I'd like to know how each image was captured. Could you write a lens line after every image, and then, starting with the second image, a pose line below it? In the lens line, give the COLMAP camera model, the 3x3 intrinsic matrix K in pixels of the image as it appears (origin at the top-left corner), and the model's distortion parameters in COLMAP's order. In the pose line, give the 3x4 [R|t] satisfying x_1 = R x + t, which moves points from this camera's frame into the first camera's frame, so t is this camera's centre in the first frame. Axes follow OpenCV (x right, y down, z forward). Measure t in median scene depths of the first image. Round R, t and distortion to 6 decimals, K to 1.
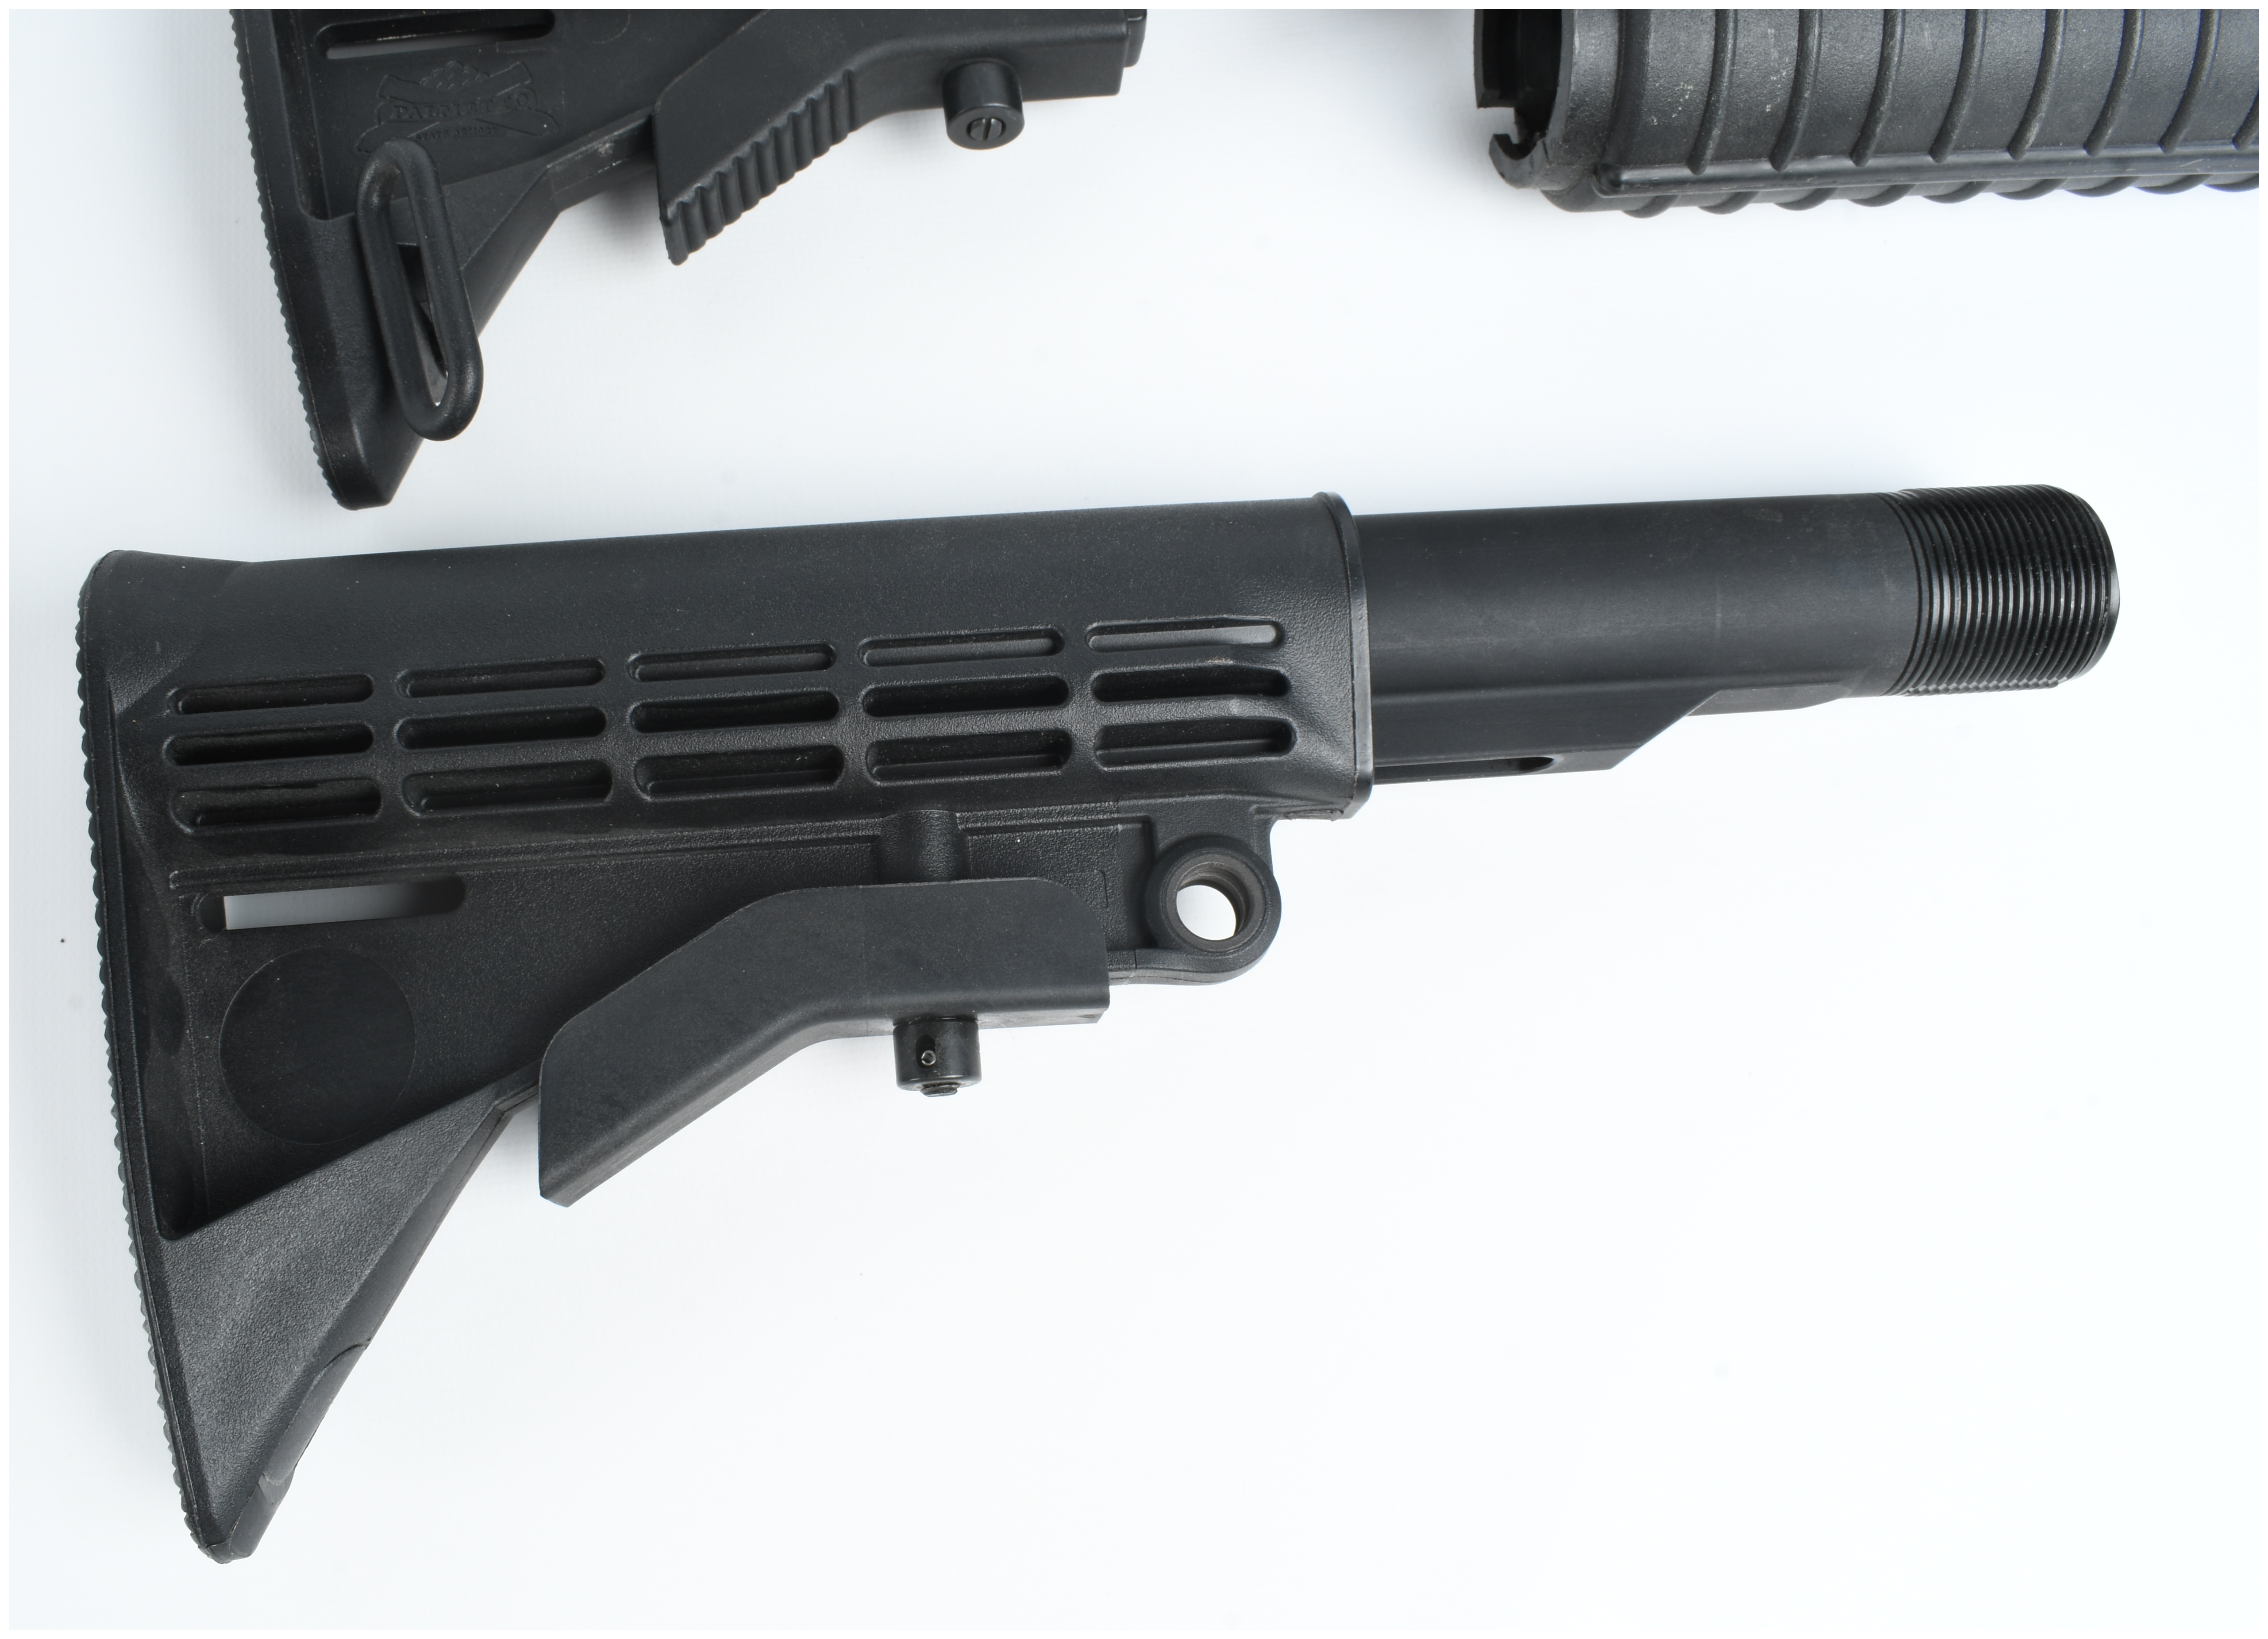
lens RADIAL K [[1989.3, 0, 1134.0], [0, 1989.3, 819.5], [0, 0, 1]] dist [-0.107402, 0.010069]
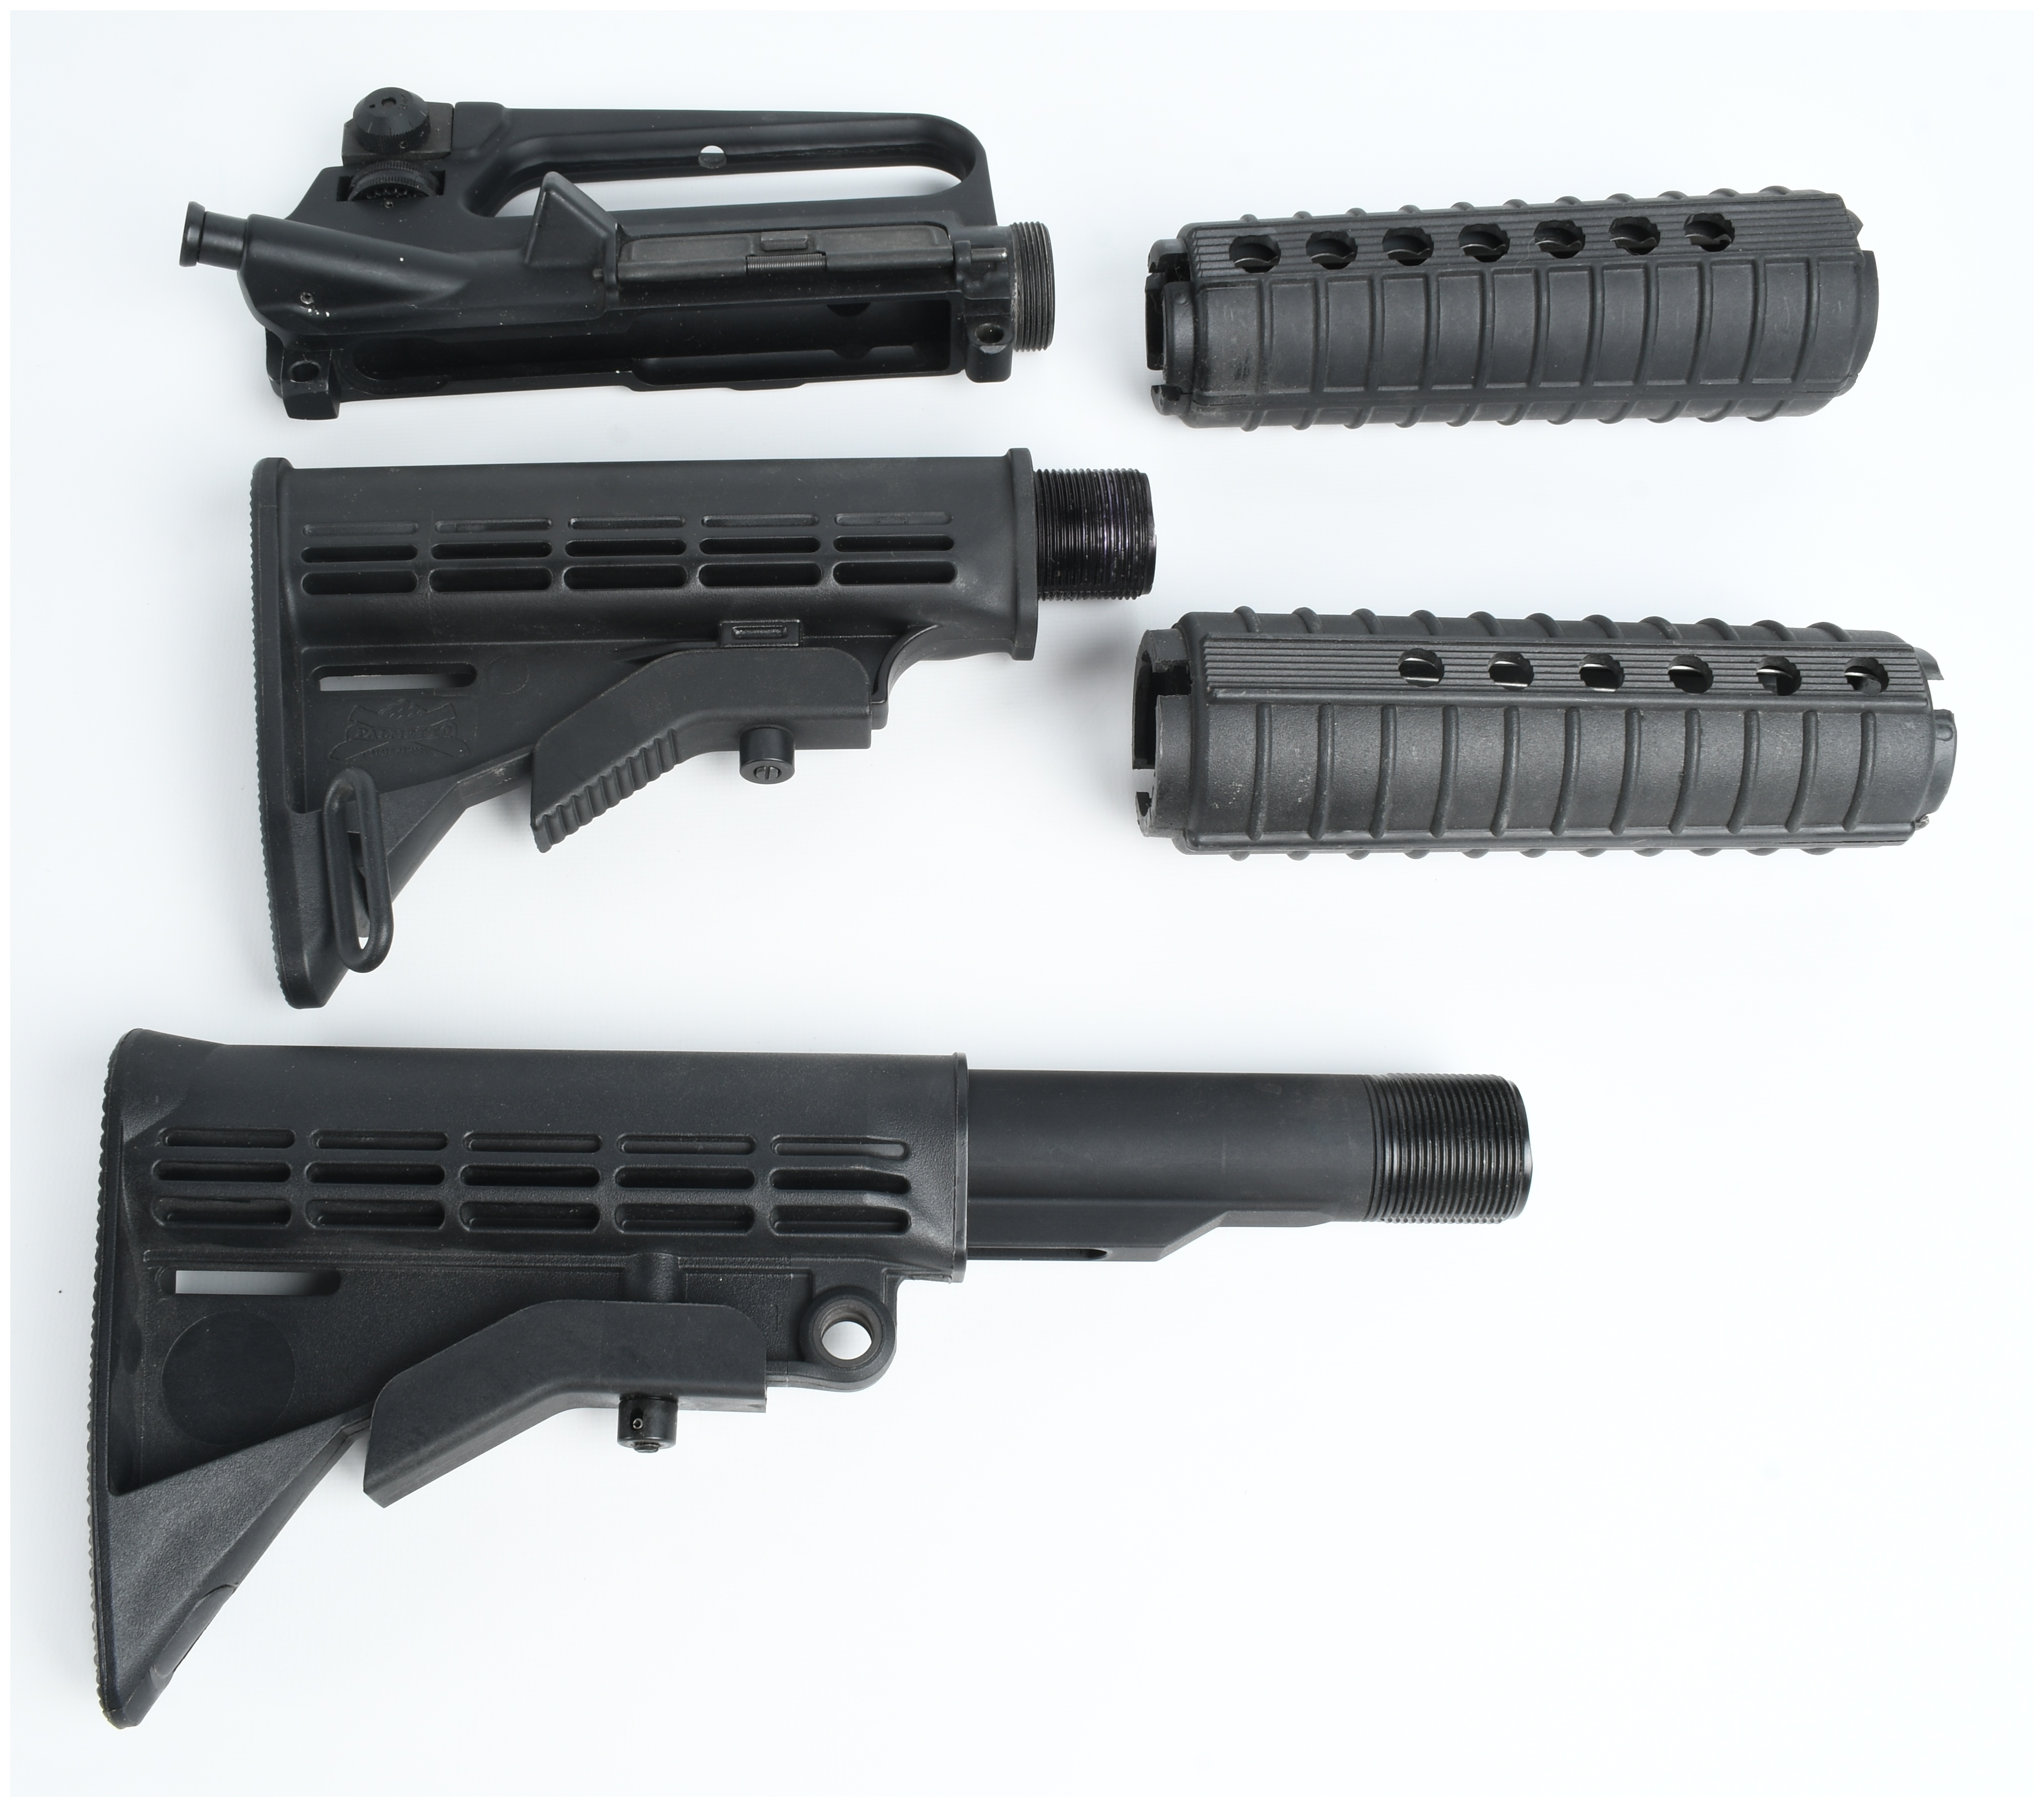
lens RADIAL K [[2085.2, 0, 1022.0], [0, 2085.2, 903.5], [0, 0, 1]] dist [-0.111069, 0.010616]
pose [[0.996485, 0.067467, -0.049662, 0.221309], [-0.075232, 0.981475, -0.176204, -0.008885], [0.036854, 0.179321, 0.983100, -0.533006]]
